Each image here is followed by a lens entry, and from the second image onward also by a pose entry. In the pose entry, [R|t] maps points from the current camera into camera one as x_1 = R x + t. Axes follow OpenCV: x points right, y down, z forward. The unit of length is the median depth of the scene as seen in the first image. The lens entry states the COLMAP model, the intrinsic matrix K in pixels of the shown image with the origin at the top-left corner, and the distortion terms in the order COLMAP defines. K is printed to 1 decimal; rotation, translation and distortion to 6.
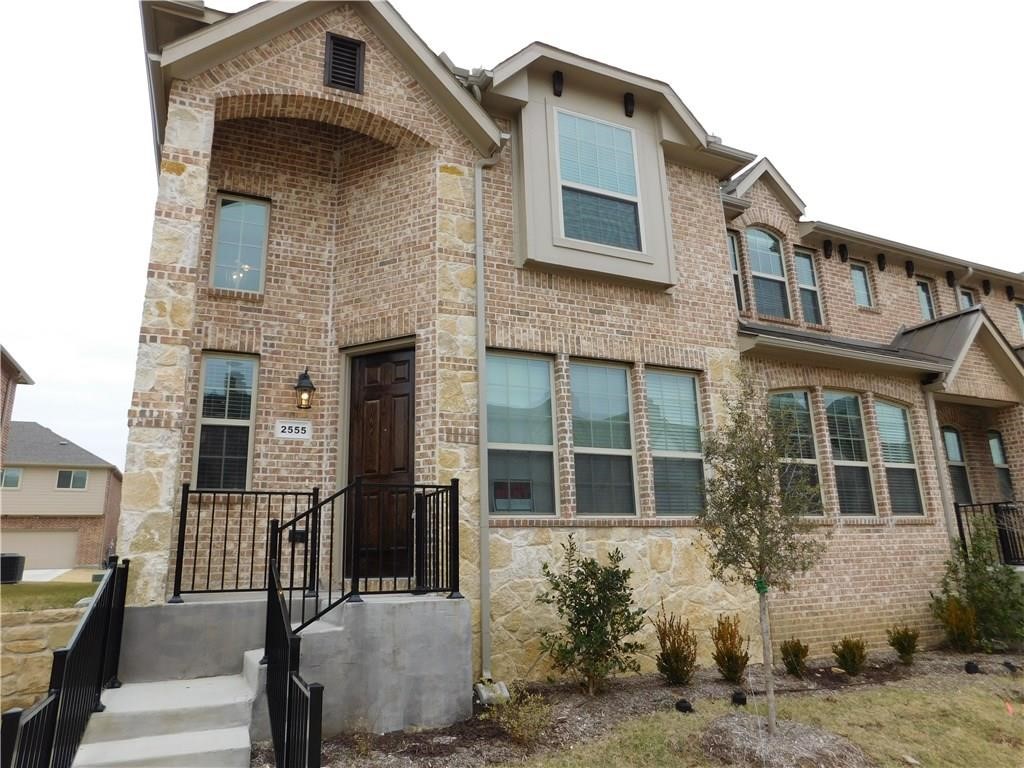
lens RADIAL K [[677.1, 0, 513.7], [0, 677.1, 380.5], [0, 0, 1]] dist [-0.070064, 0.055573]
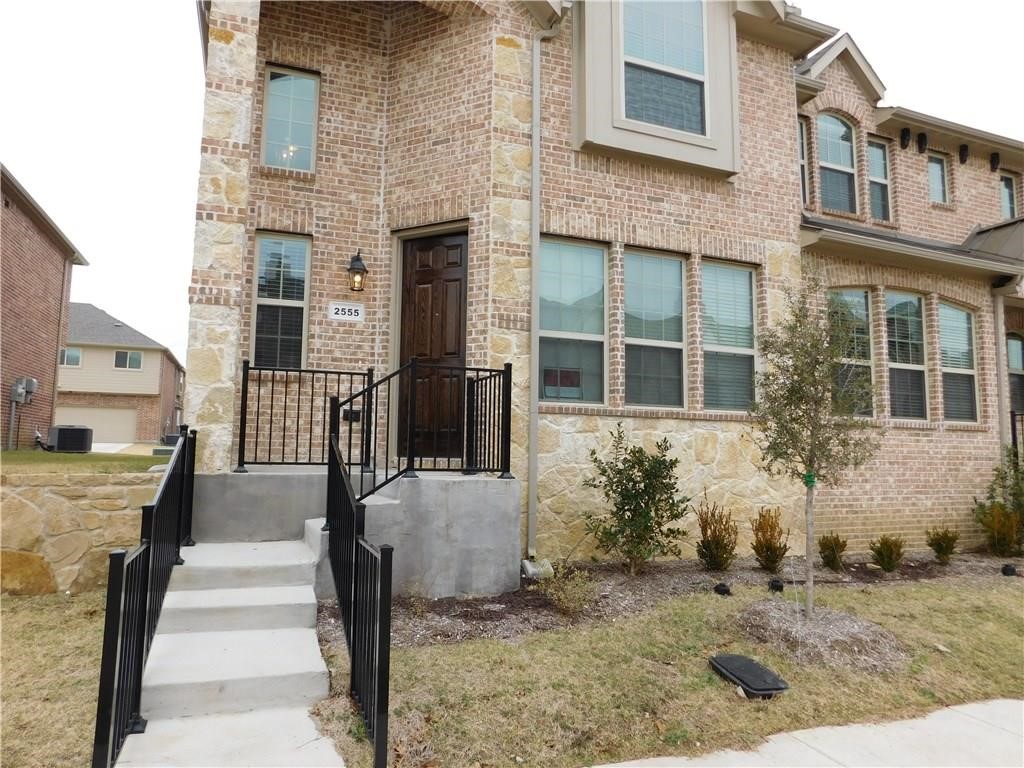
lens RADIAL K [[677.1, 0, 512.8], [0, 677.1, 381.1], [0, 0, 1]] dist [-0.070064, 0.055573]
pose [[0.997762, 0.035849, -0.056440, -0.016823], [-0.026576, 0.987204, 0.157231, 0.009672], [0.061354, -0.155379, 0.985948, 0.001857]]
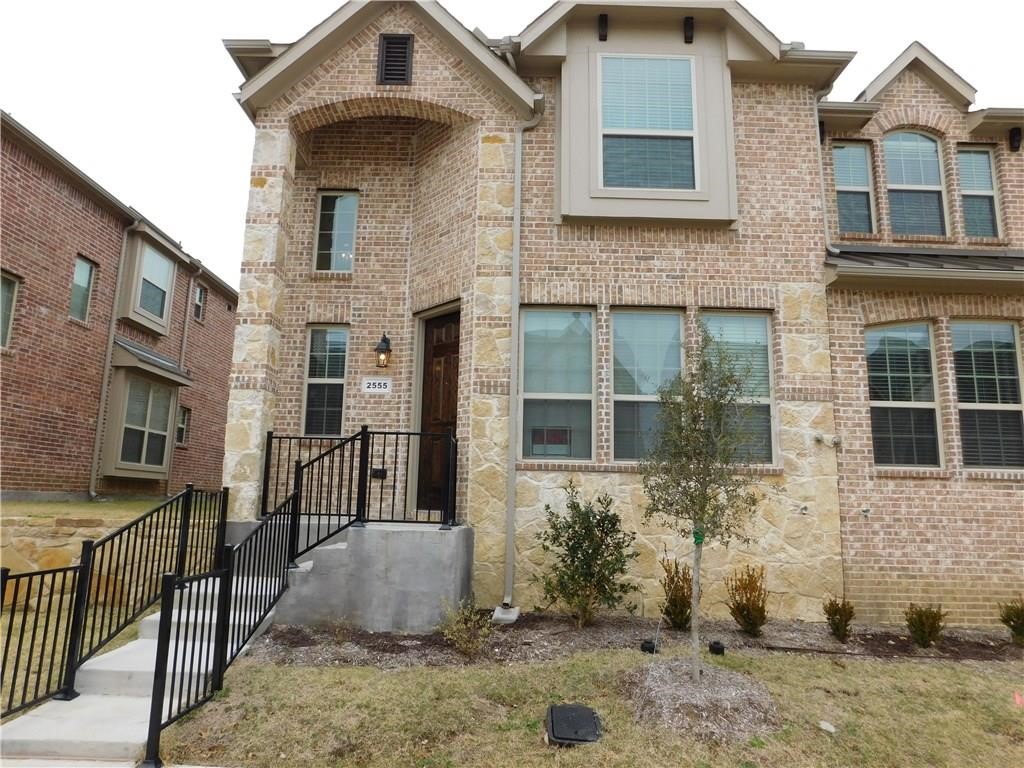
lens RADIAL K [[677.1, 0, 510.1], [0, 677.1, 380.3], [0, 0, 1]] dist [-0.070064, 0.055573]
pose [[0.913179, -0.027184, -0.406650, 0.358896], [0.062576, 0.995294, 0.073988, -0.009154], [0.402725, -0.093010, 0.910583, 0.005078]]
